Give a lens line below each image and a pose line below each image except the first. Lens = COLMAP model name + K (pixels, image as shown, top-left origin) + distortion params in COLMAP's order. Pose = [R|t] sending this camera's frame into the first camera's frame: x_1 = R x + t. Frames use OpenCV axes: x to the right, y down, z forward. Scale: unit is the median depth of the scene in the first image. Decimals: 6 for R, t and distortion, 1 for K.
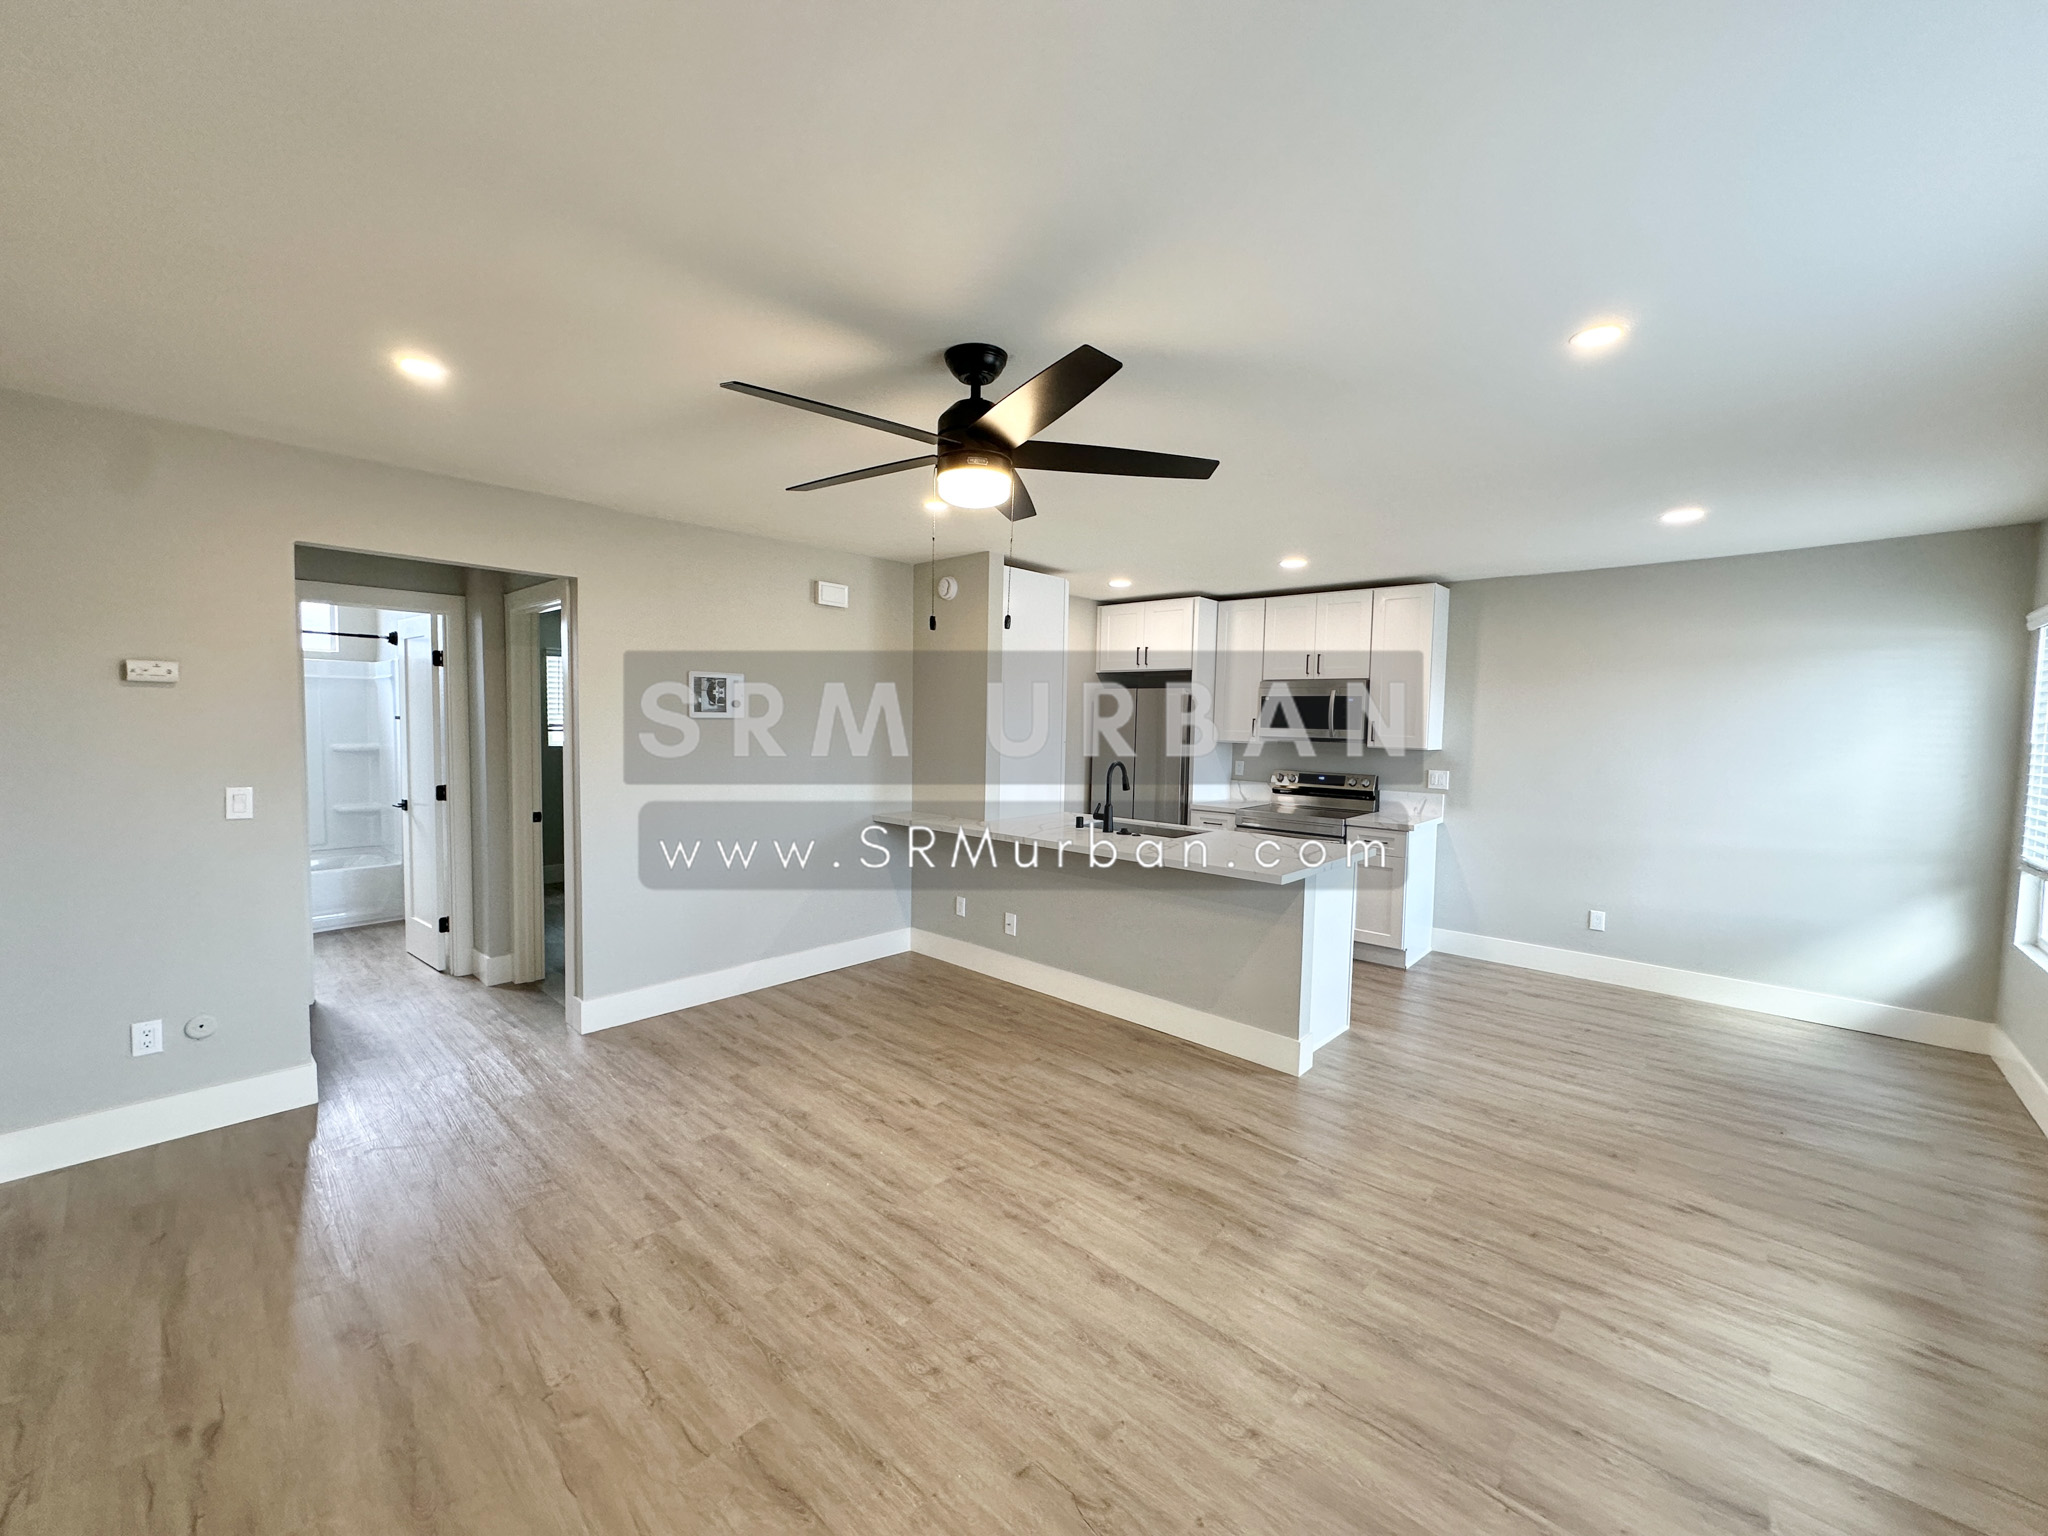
lens RADIAL K [[813.7, 0, 1025.3], [0, 813.7, 763.9], [0, 0, 1]] dist [-0.003776, 0.001331]
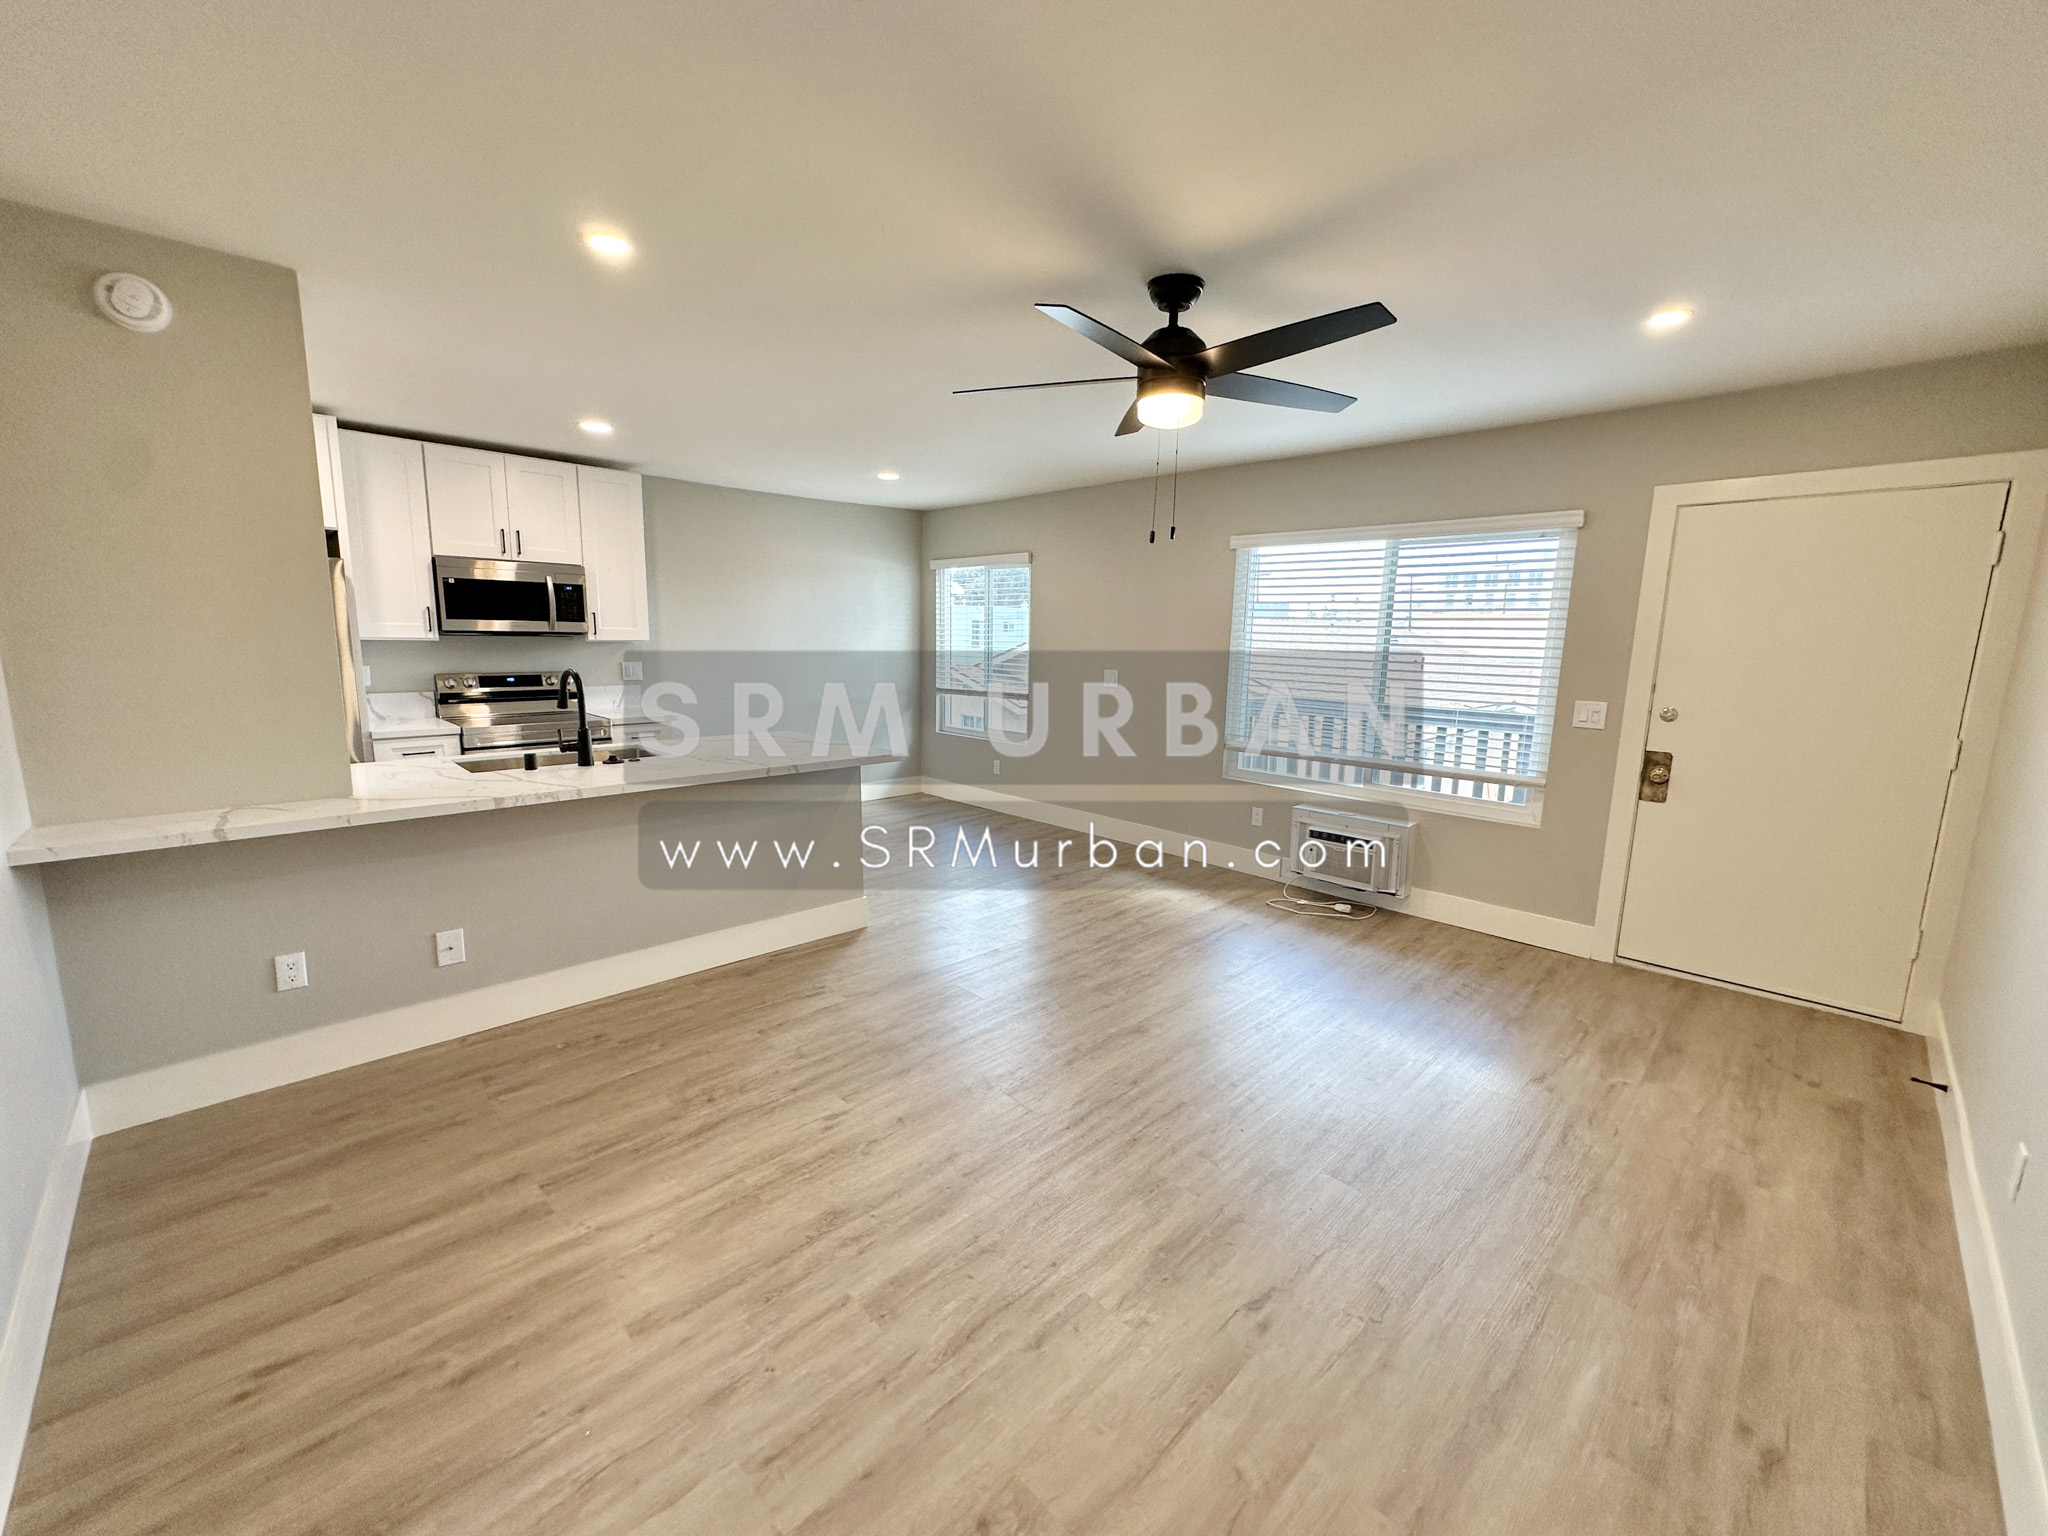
lens RADIAL K [[813.7, 0, 1024.2], [0, 813.7, 761.6], [0, 0, 1]] dist [-0.003776, 0.001331]
pose [[0.053821, -0.173145, 0.983425, -0.778185], [0.036557, 0.984534, 0.171339, -0.041069], [-0.997881, 0.026729, 0.059318, 0.716007]]
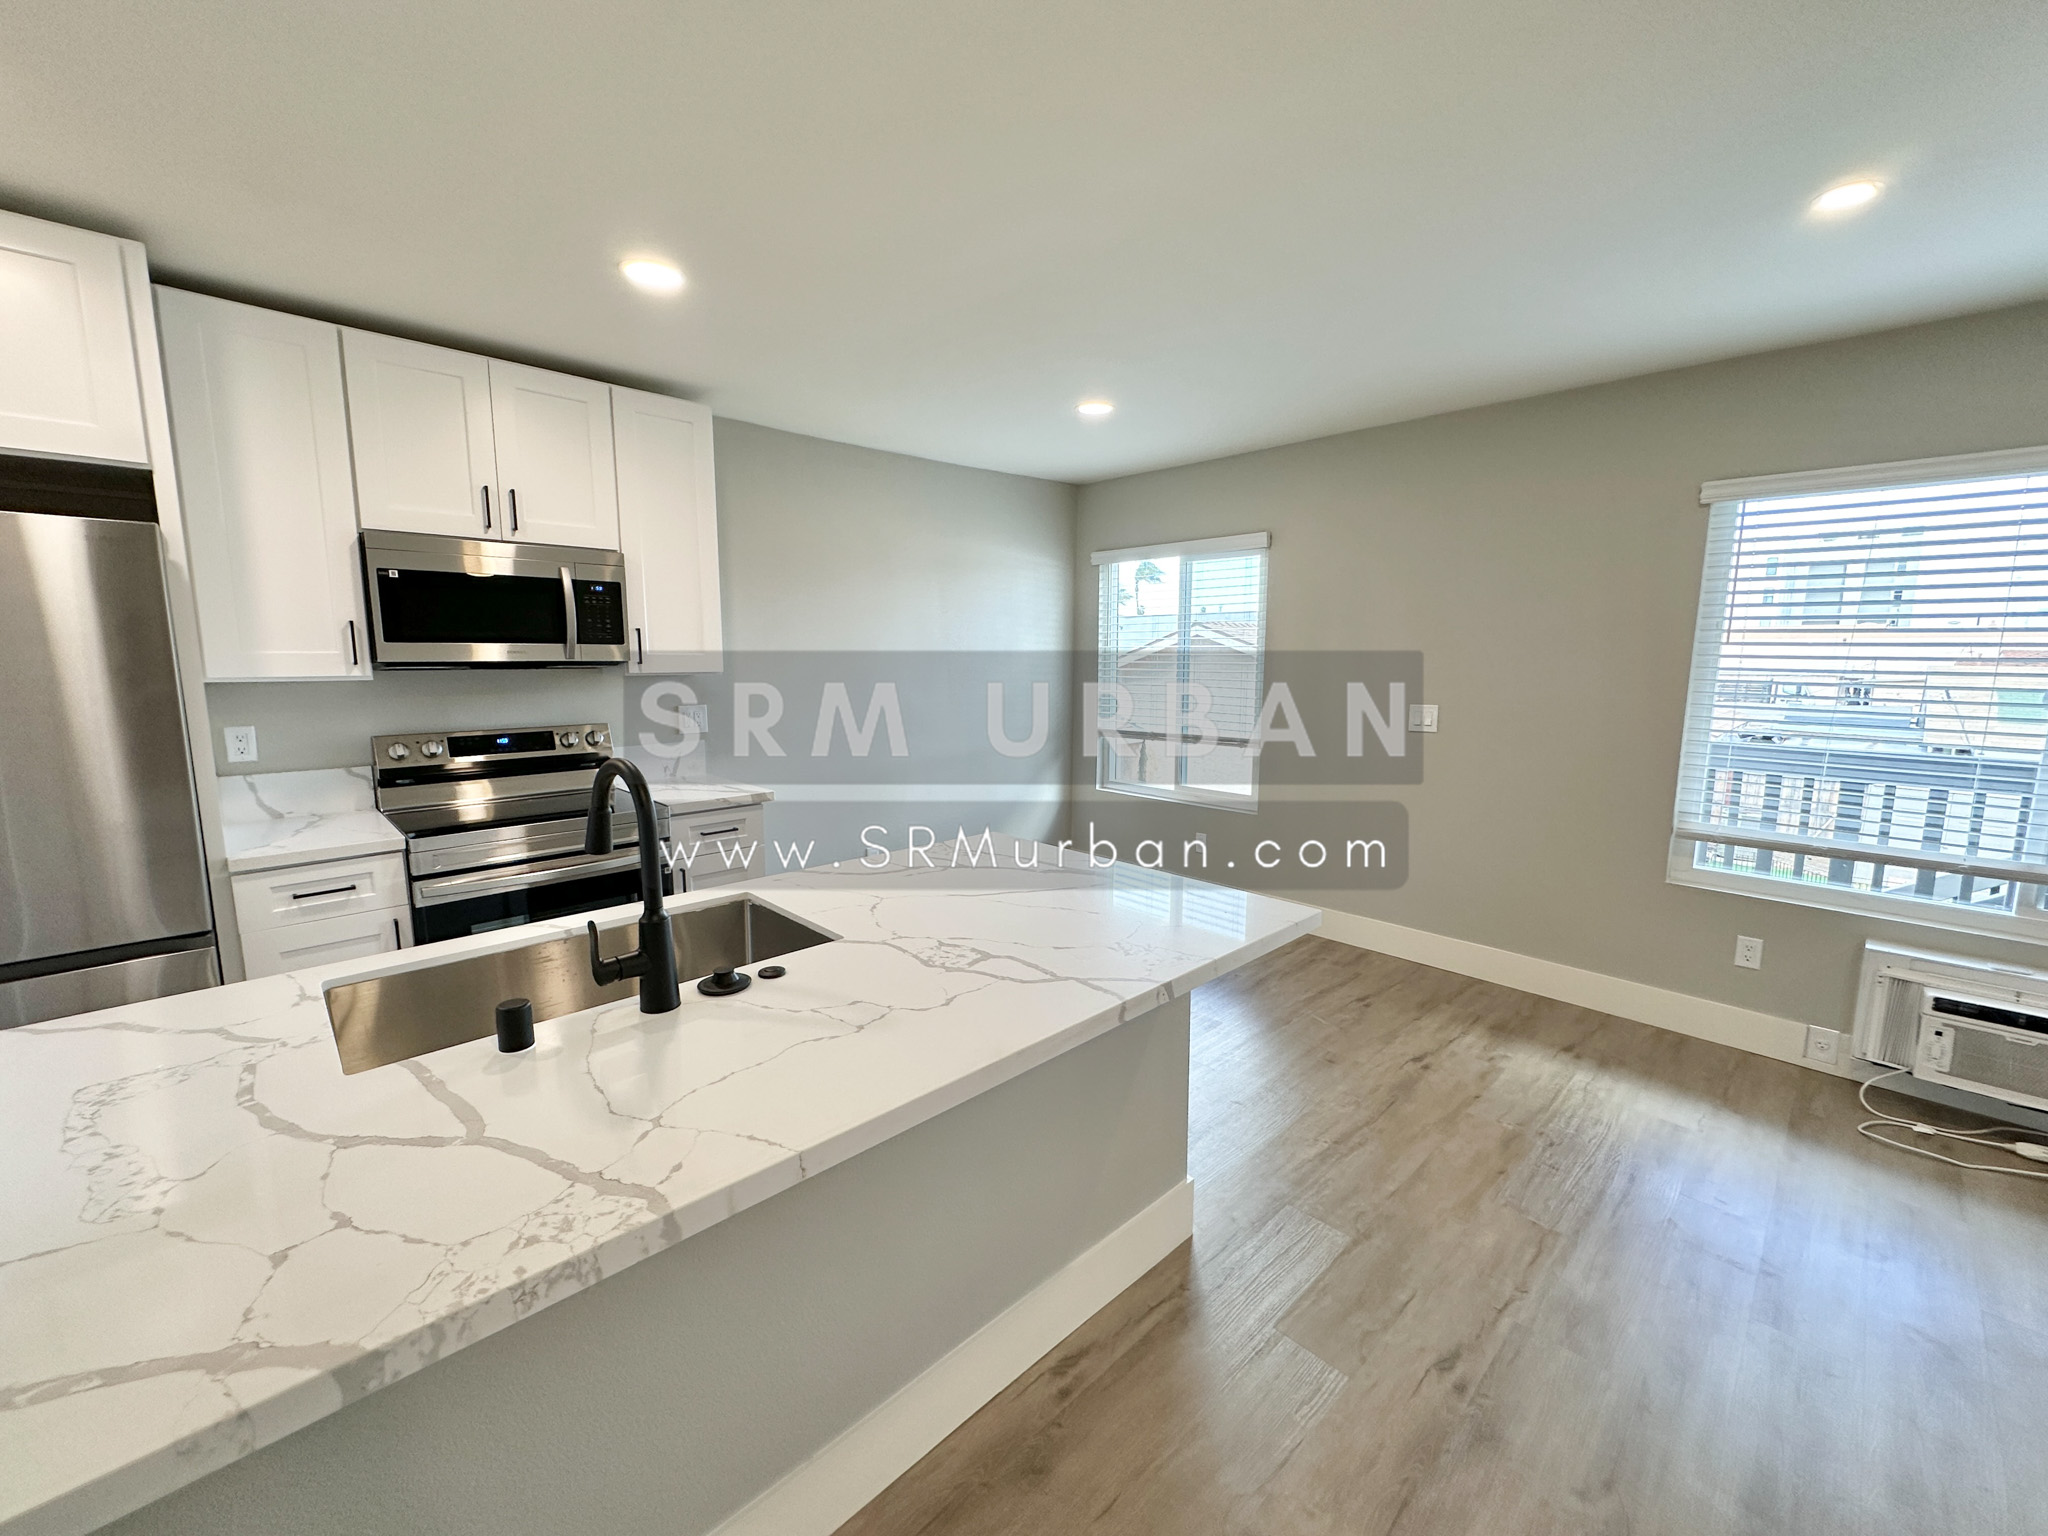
lens RADIAL K [[813.7, 0, 1023.7], [0, 813.7, 762.9], [0, 0, 1]] dist [-0.003776, 0.001331]
pose [[0.068213, -0.152603, 0.985931, -0.205727], [0.053536, 0.987369, 0.149122, -0.047708], [-0.996233, 0.042611, 0.075521, 1.087693]]
